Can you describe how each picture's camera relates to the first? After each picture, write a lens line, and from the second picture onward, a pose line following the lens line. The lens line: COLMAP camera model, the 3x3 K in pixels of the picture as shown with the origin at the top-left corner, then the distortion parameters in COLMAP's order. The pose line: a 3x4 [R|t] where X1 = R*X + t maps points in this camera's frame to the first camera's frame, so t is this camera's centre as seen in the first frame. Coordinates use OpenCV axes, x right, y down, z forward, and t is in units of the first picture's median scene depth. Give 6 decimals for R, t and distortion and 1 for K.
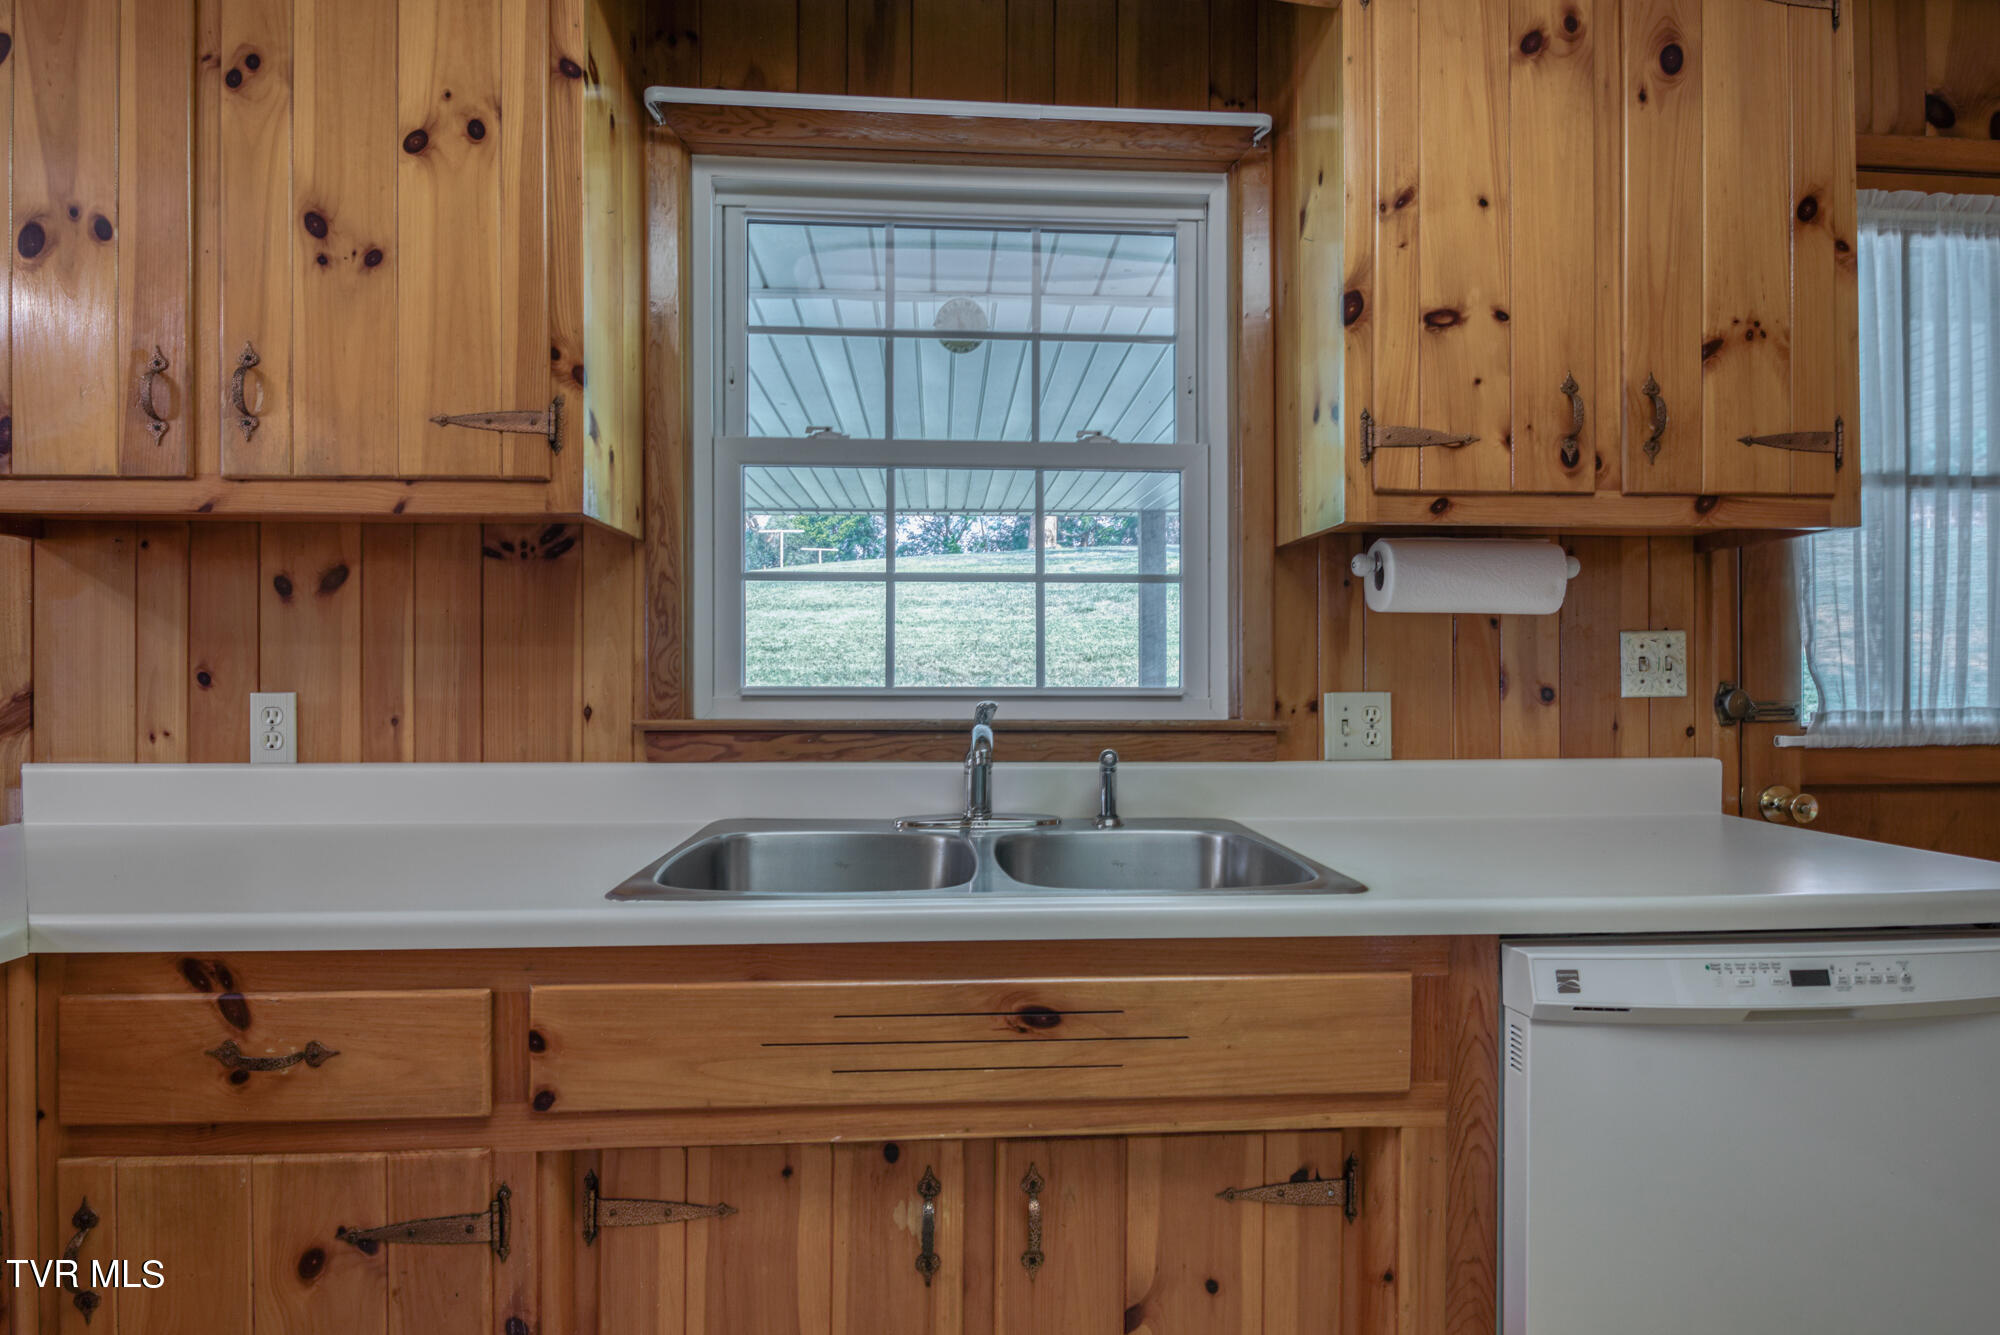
lens RADIAL K [[1028.4, 0, 1004.2], [0, 1028.4, 673.2], [0, 0, 1]] dist [0.000089, -0.002083]
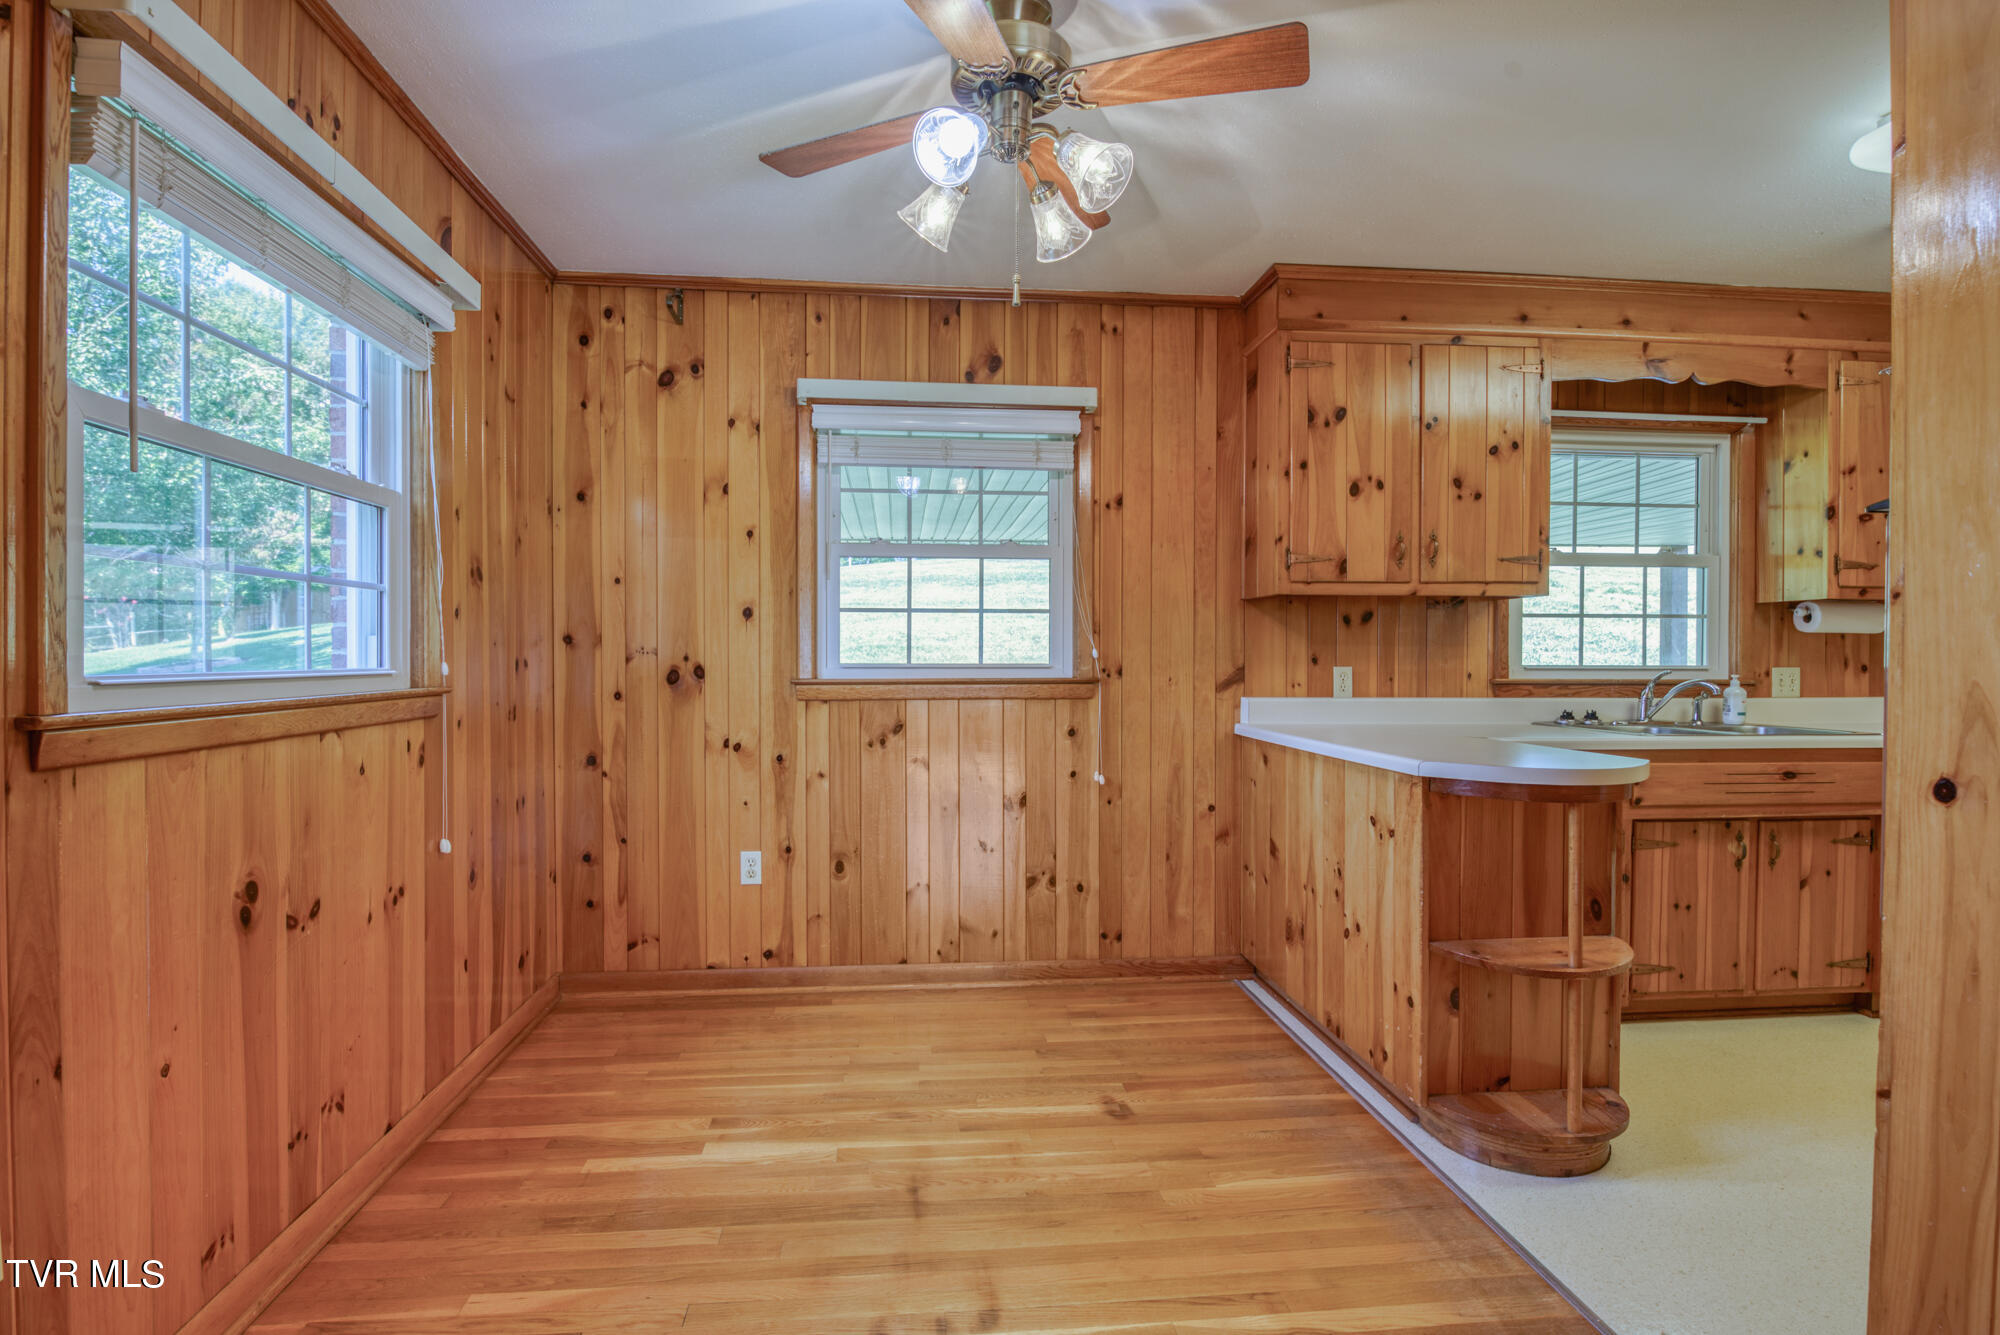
lens RADIAL K [[970.0, 0, 997.5], [0, 970.0, 671.7], [0, 0, 1]] dist [-0.000208, -0.002429]
pose [[0.999261, 0.000810, 0.038420, -1.782727], [-0.001352, 0.999900, 0.014104, 0.000418], [-0.038405, -0.014145, 0.999162, -1.285475]]
